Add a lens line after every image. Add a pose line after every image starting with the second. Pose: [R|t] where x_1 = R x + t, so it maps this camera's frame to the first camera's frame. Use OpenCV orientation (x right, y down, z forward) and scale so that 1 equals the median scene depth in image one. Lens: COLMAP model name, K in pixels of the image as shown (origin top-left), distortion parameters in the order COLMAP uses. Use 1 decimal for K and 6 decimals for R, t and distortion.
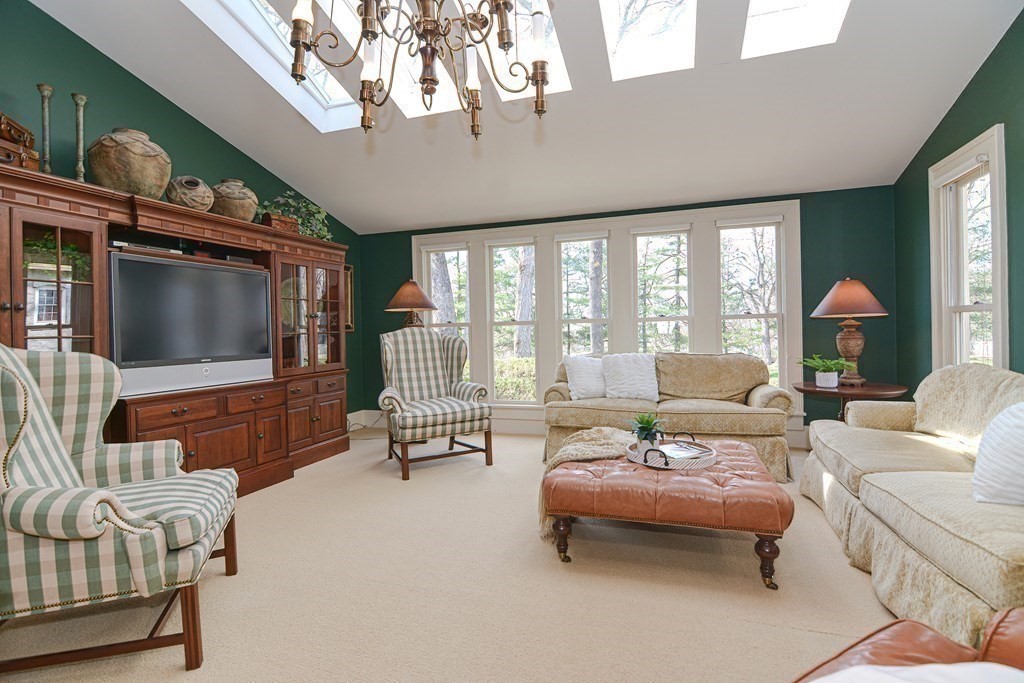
lens RADIAL K [[491.8, 0, 515.4], [0, 491.8, 337.8], [0, 0, 1]] dist [0.007764, -0.008262]
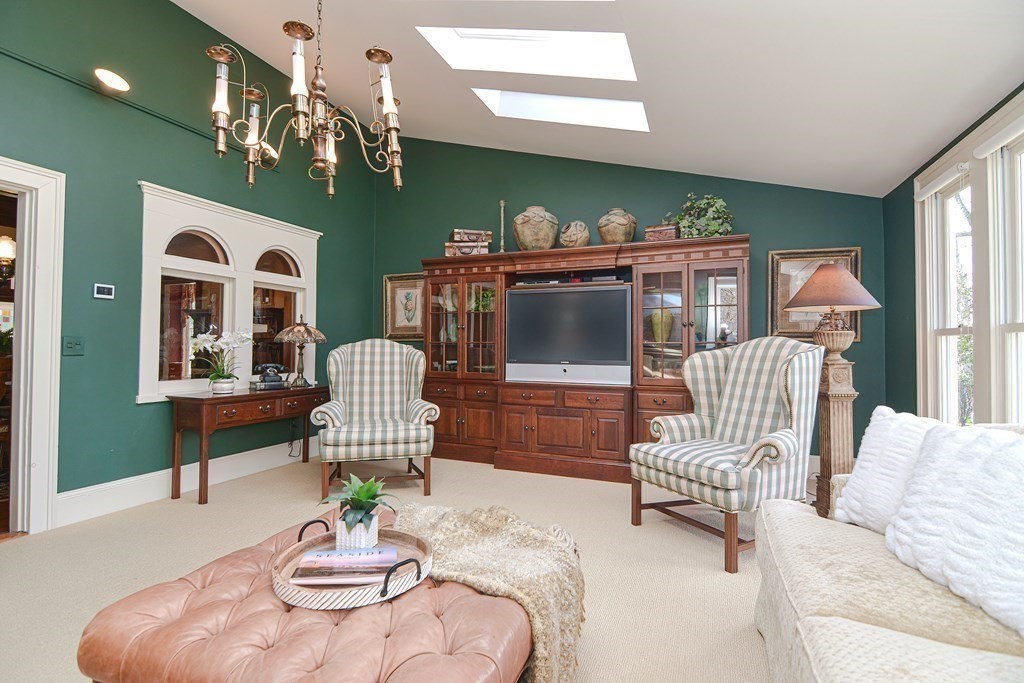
lens RADIAL K [[491.8, 0, 511.2], [0, 491.8, 338.5], [0, 0, 1]] dist [0.007764, -0.008262]
pose [[-0.053128, 0.011424, -0.998522, 0.624090], [-0.011688, 0.999859, 0.012061, -0.029552], [0.998519, 0.012311, -0.052987, 0.858606]]
